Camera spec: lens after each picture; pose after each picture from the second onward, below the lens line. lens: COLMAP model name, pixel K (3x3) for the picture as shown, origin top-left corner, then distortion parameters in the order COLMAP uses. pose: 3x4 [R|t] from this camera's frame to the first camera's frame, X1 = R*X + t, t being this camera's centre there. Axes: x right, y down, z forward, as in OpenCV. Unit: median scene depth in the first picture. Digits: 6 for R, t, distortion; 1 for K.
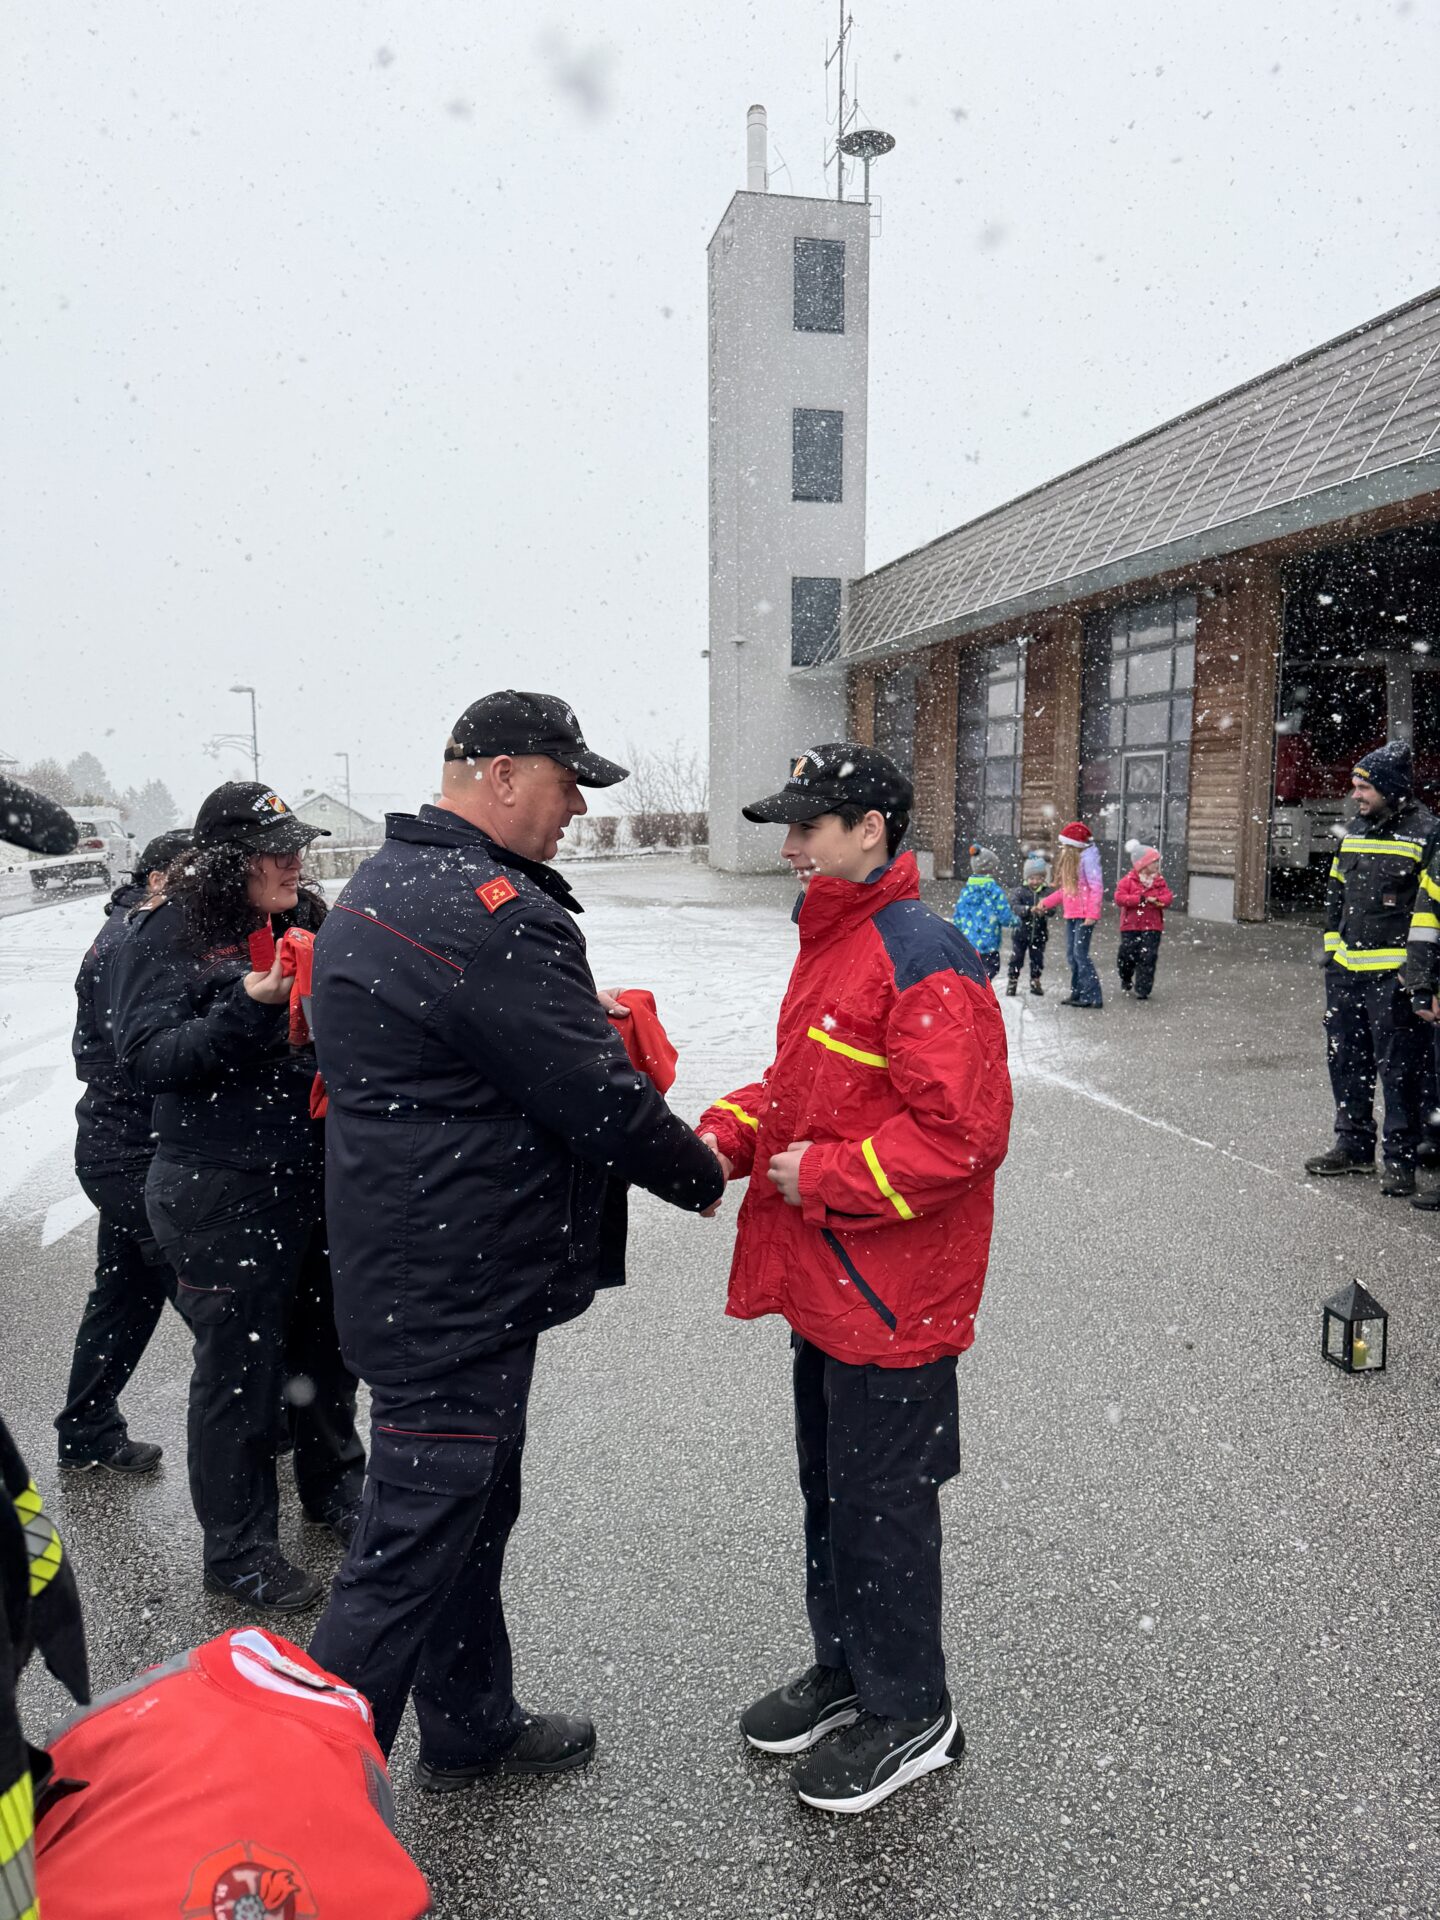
lens RADIAL K [[1344.7, 0, 726.1], [0, 1344.7, 955.9], [0, 0, 1]] dist [0.007337, -0.011875]
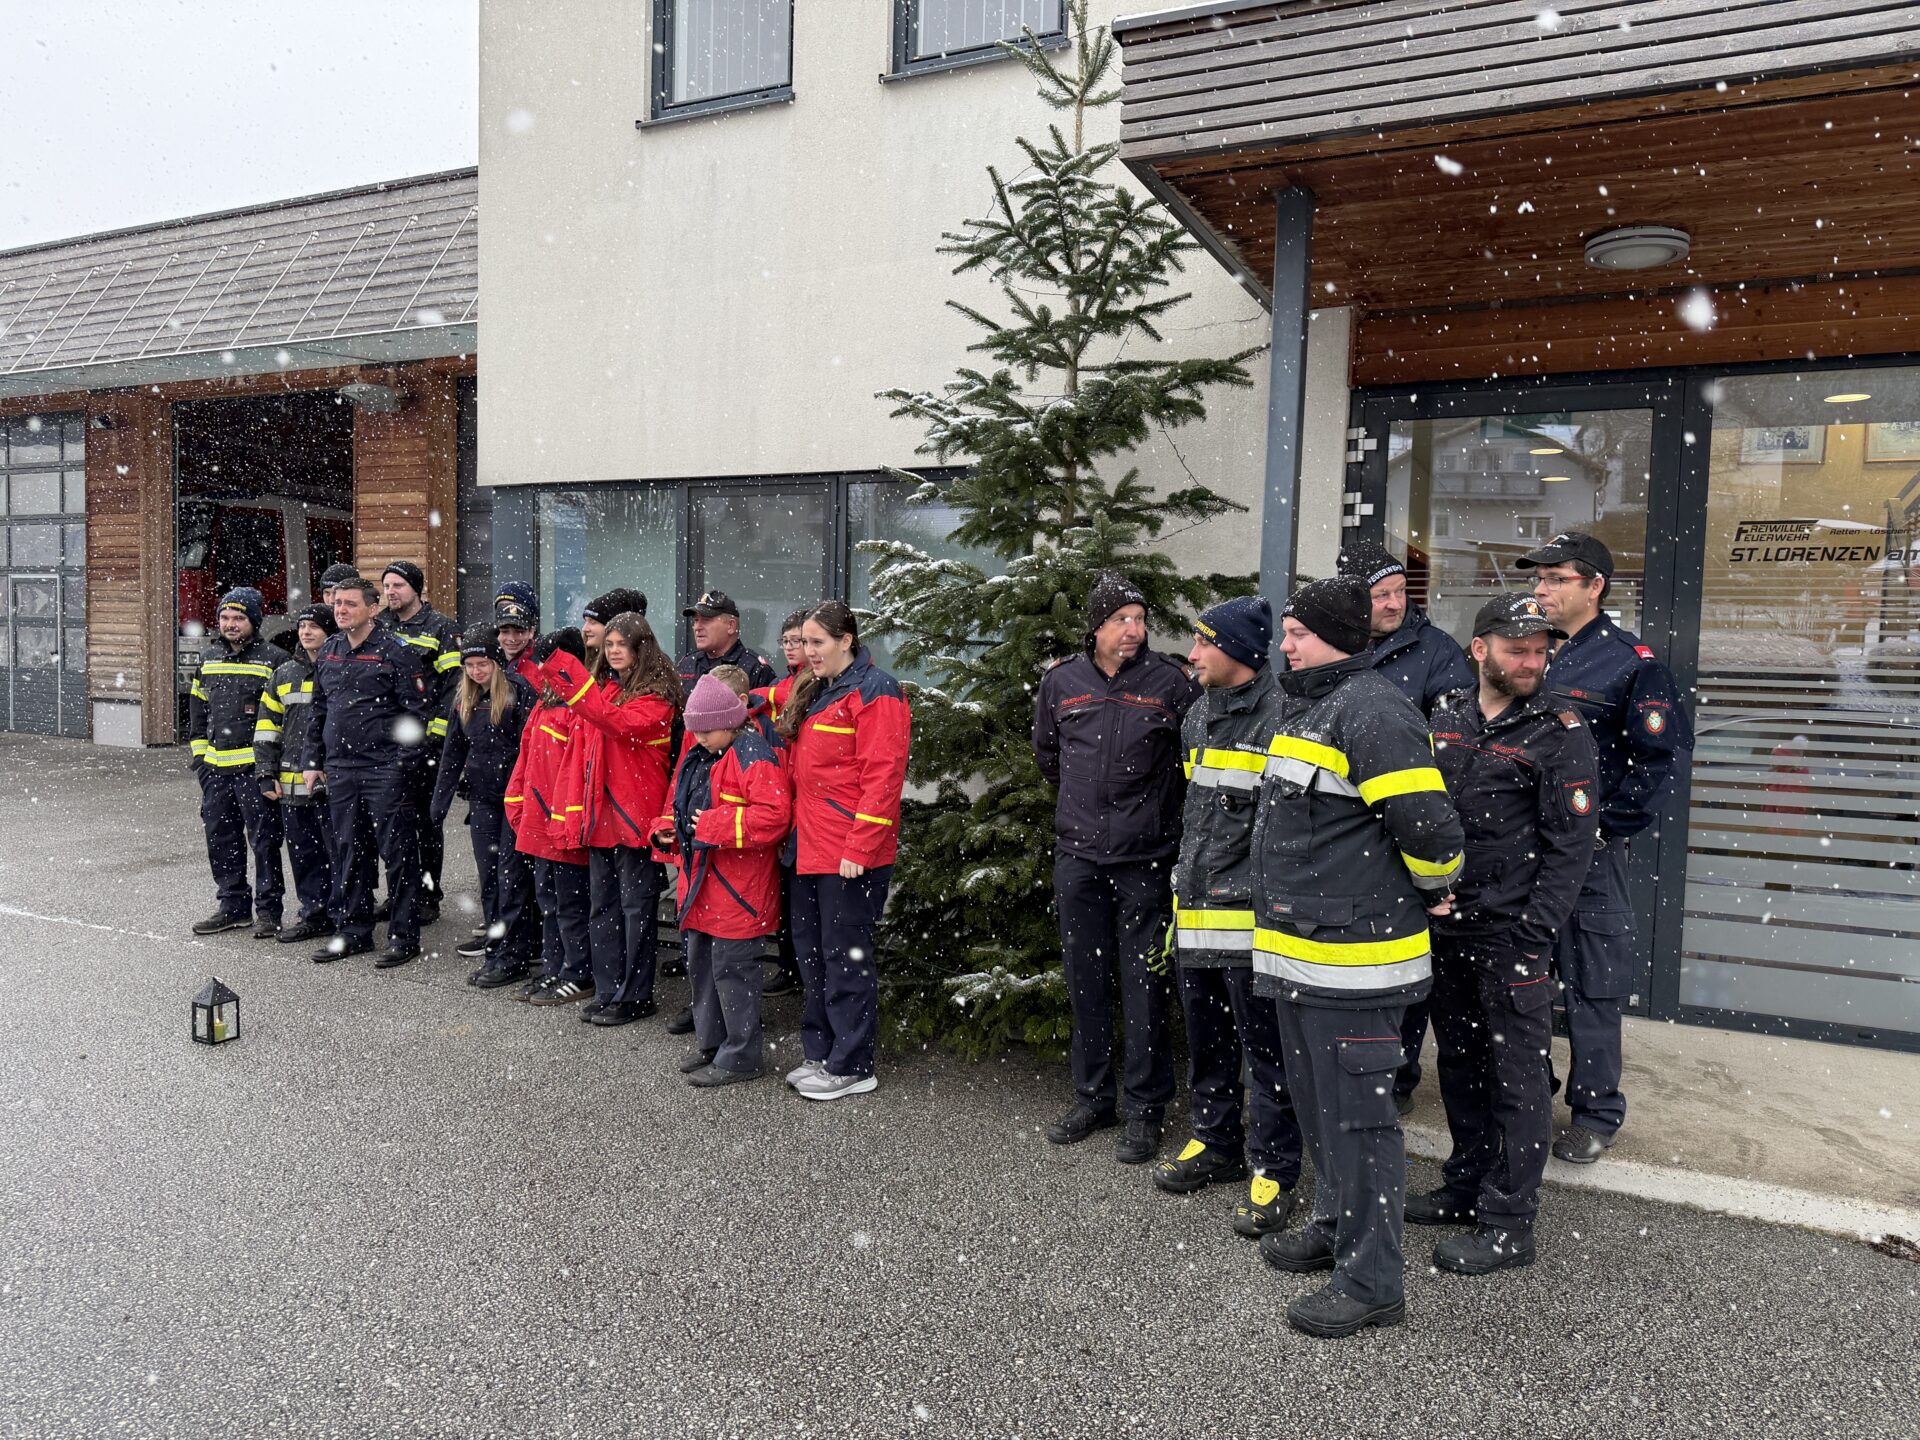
lens RADIAL K [[1344.7, 0, 969.9], [0, 1344.7, 722.0], [0, 0, 1]] dist [0.007337, -0.011875]
pose [[0.620467, -0.030547, 0.783637, -0.053607], [0.066687, 0.997677, -0.013911, 0.019090], [-0.781392, 0.060890, 0.621063, -0.201407]]
